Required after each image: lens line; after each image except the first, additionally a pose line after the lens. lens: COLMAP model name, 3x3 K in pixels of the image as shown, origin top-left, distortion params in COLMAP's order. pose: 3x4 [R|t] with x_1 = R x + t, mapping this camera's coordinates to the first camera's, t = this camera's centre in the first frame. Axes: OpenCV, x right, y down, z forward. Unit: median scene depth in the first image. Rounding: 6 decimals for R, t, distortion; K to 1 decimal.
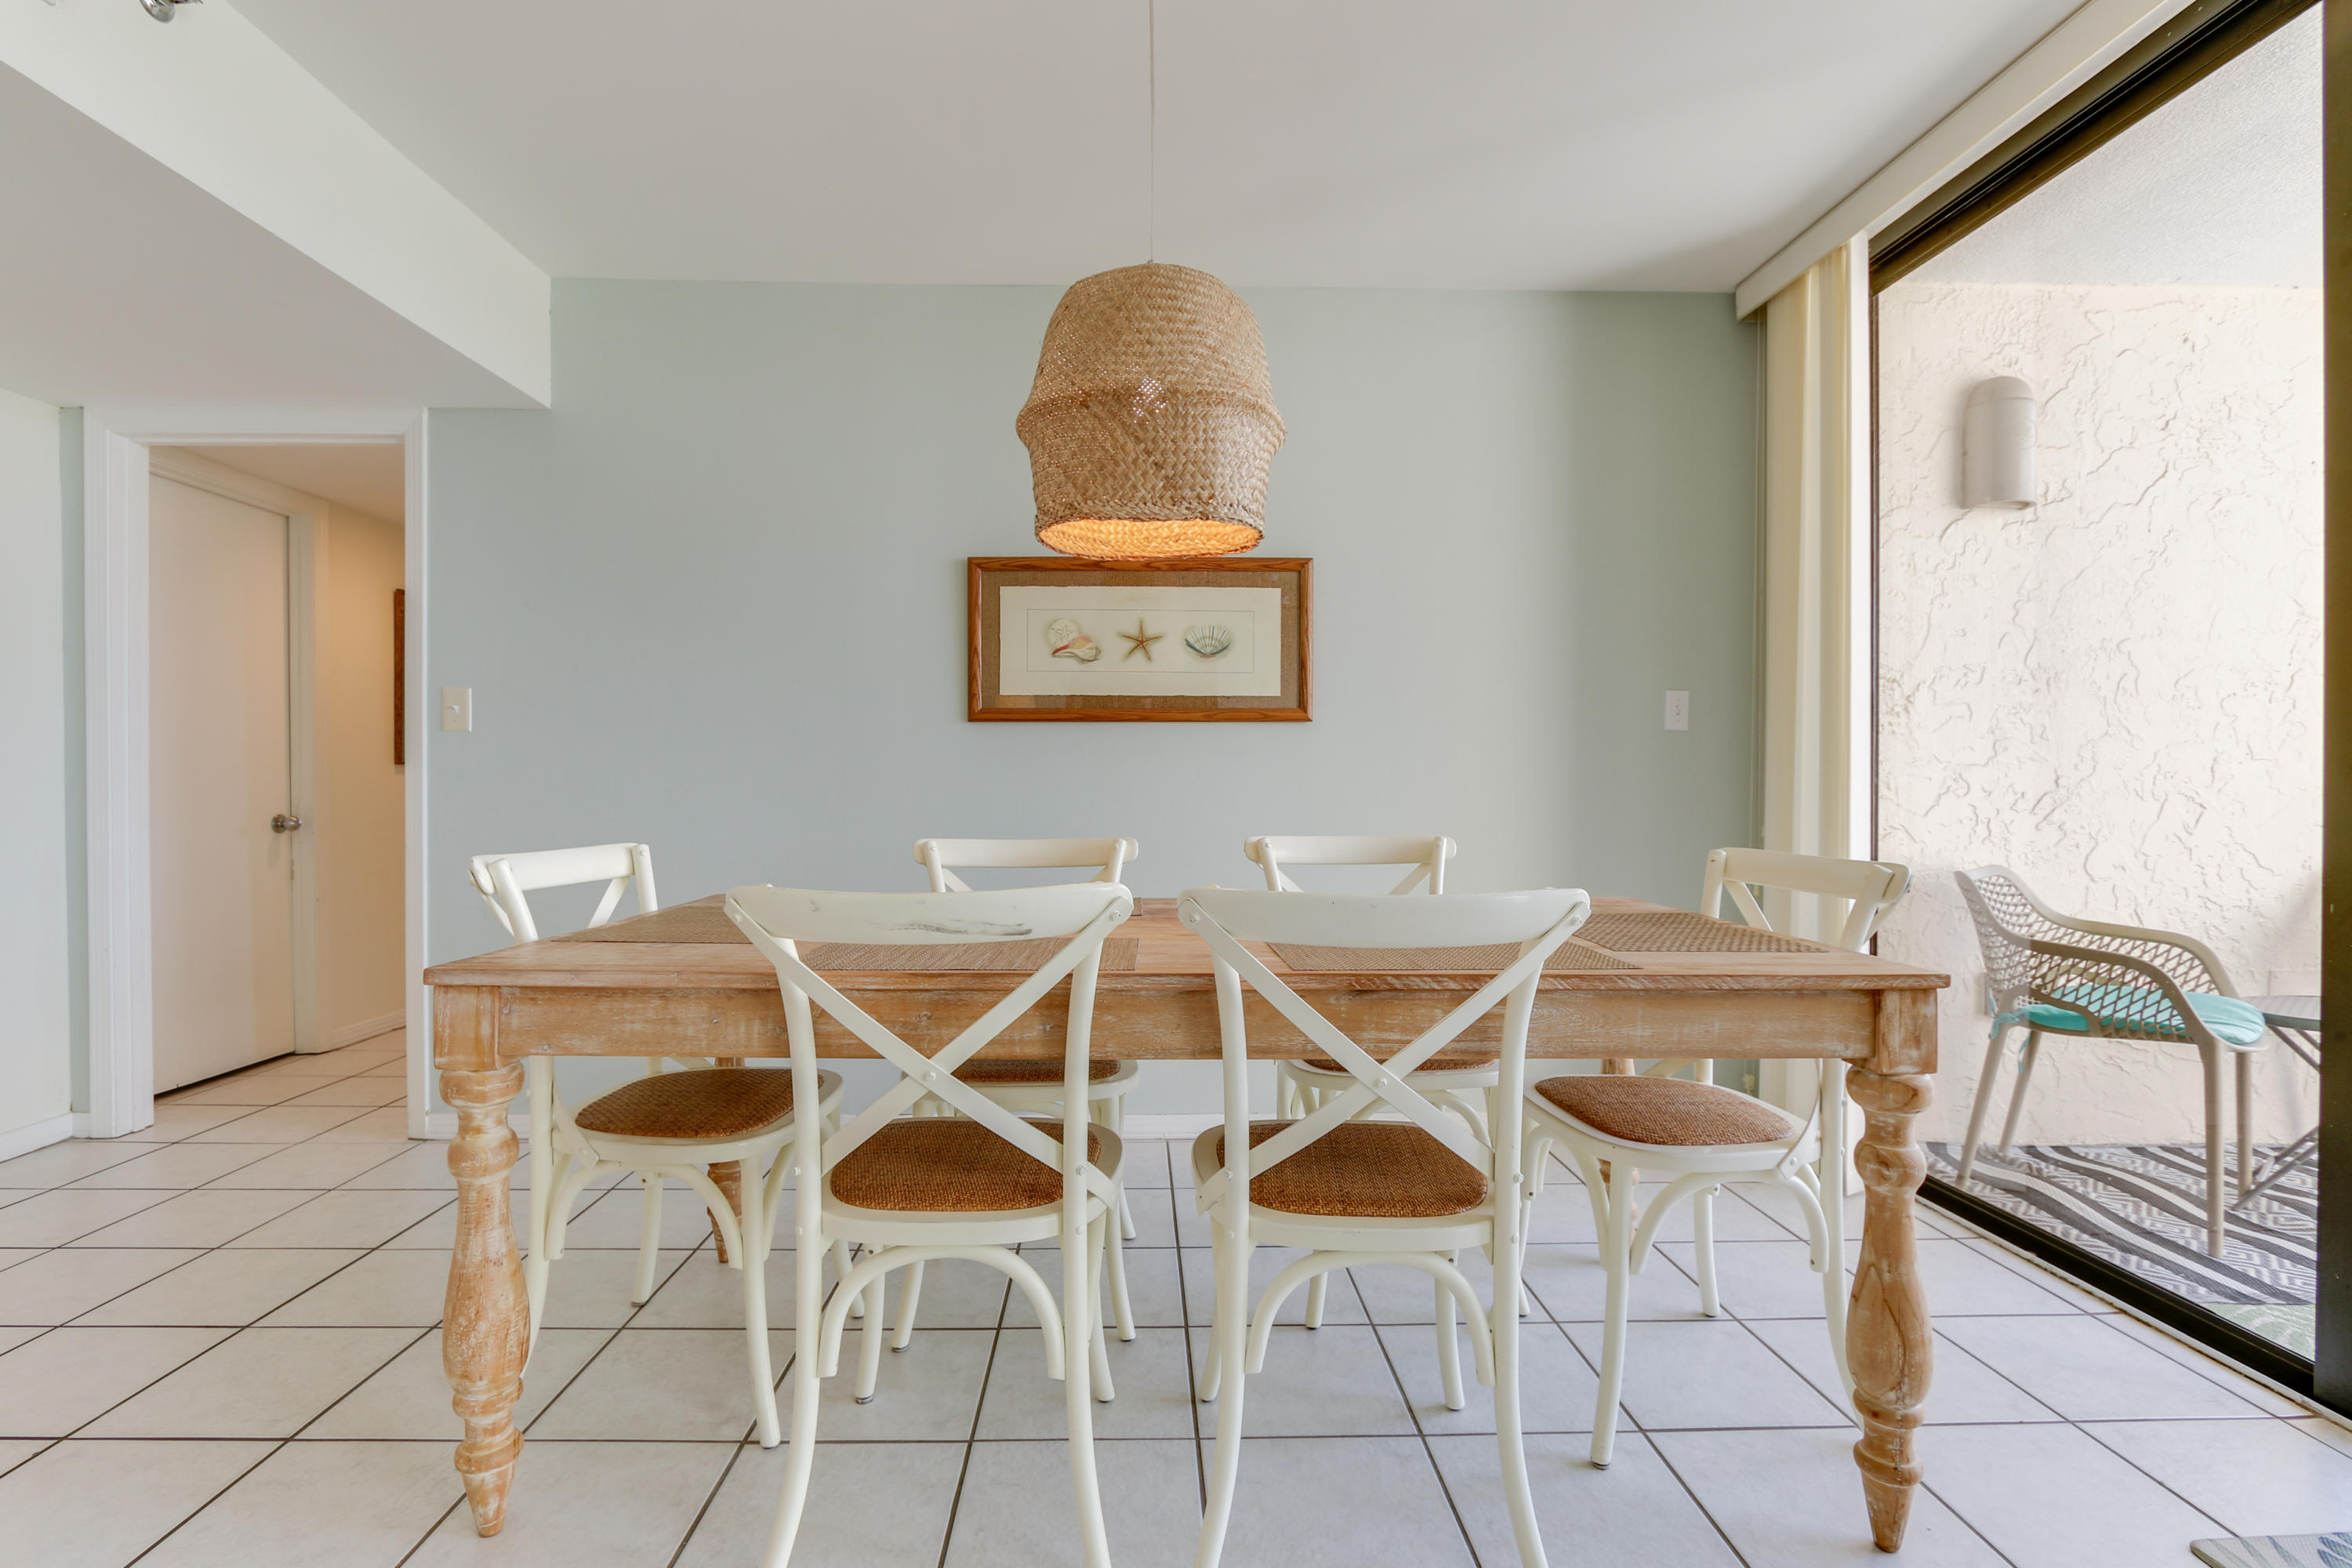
lens RADIAL K [[1088.8, 0, 1159.5], [0, 1088.8, 795.6], [0, 0, 1]] dist [-0.018574, 0.002832]
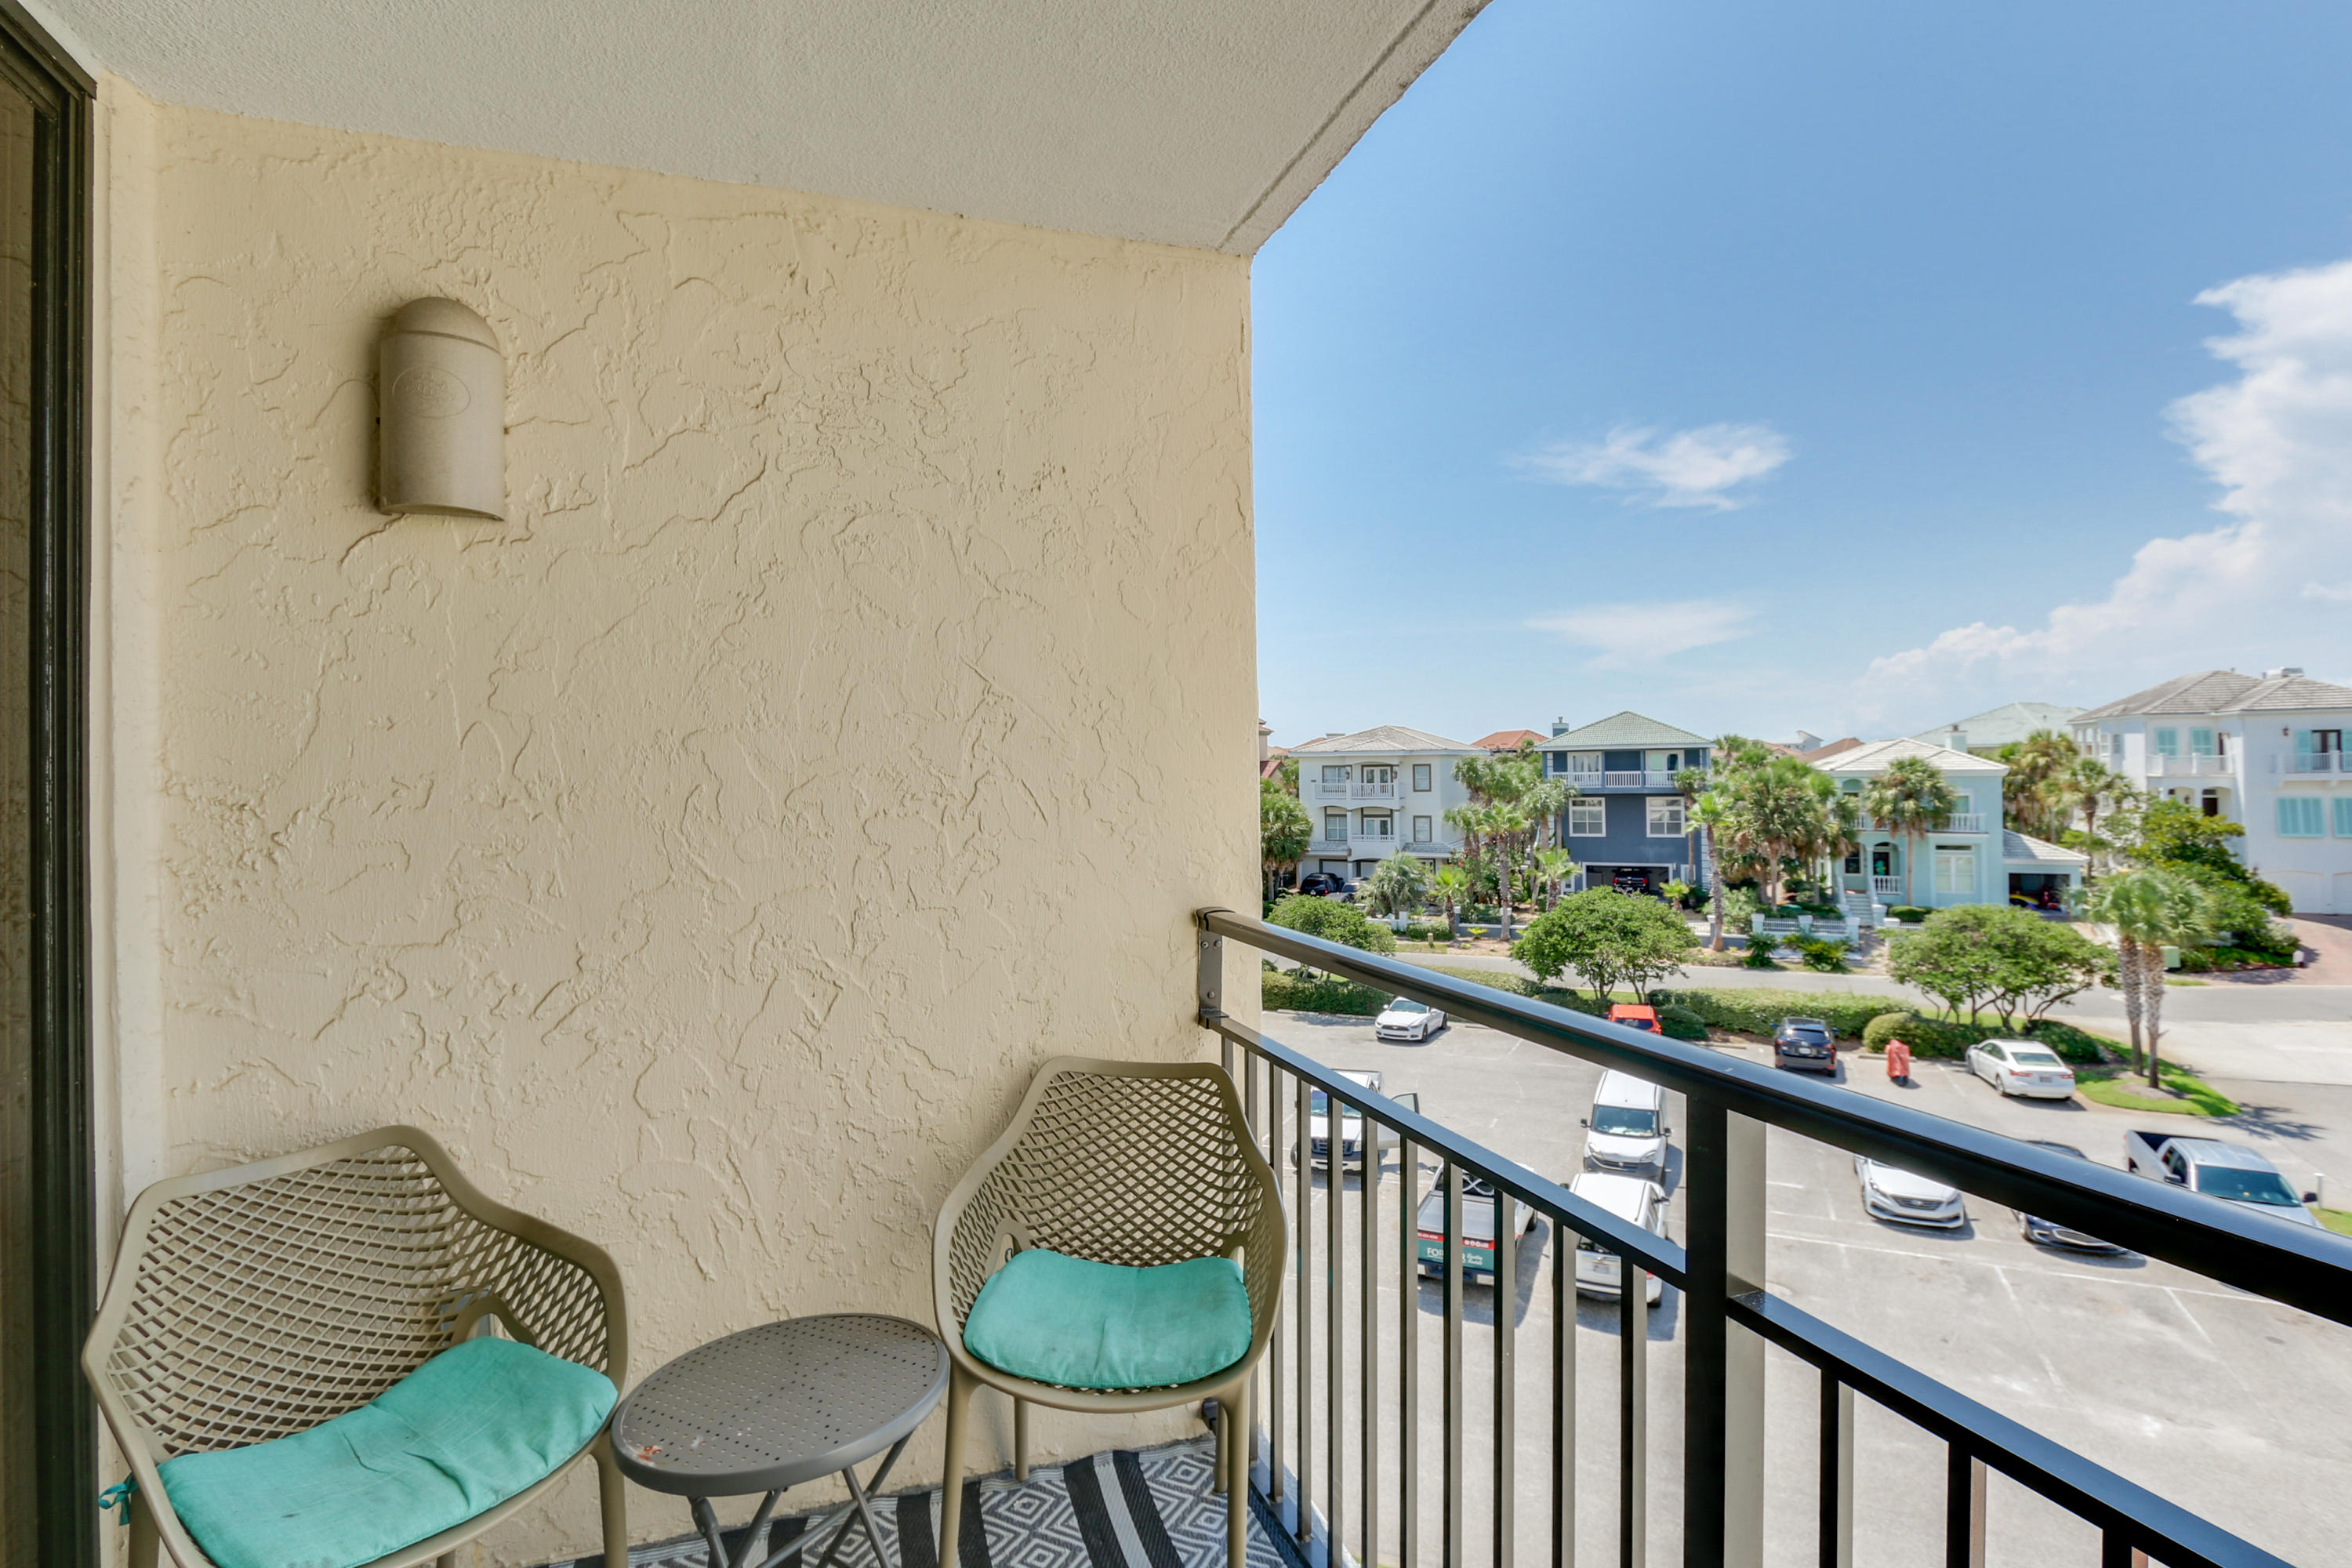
lens RADIAL K [[1145.5, 0, 1192.4], [0, 1145.5, 756.1], [0, 0, 1]] dist [-0.021740, 0.002339]
pose [[0.946174, -0.009735, 0.323511, 0.960682], [0.017139, 0.999652, -0.020044, -0.112784], [-0.323203, 0.024510, 0.946012, 0.269906]]
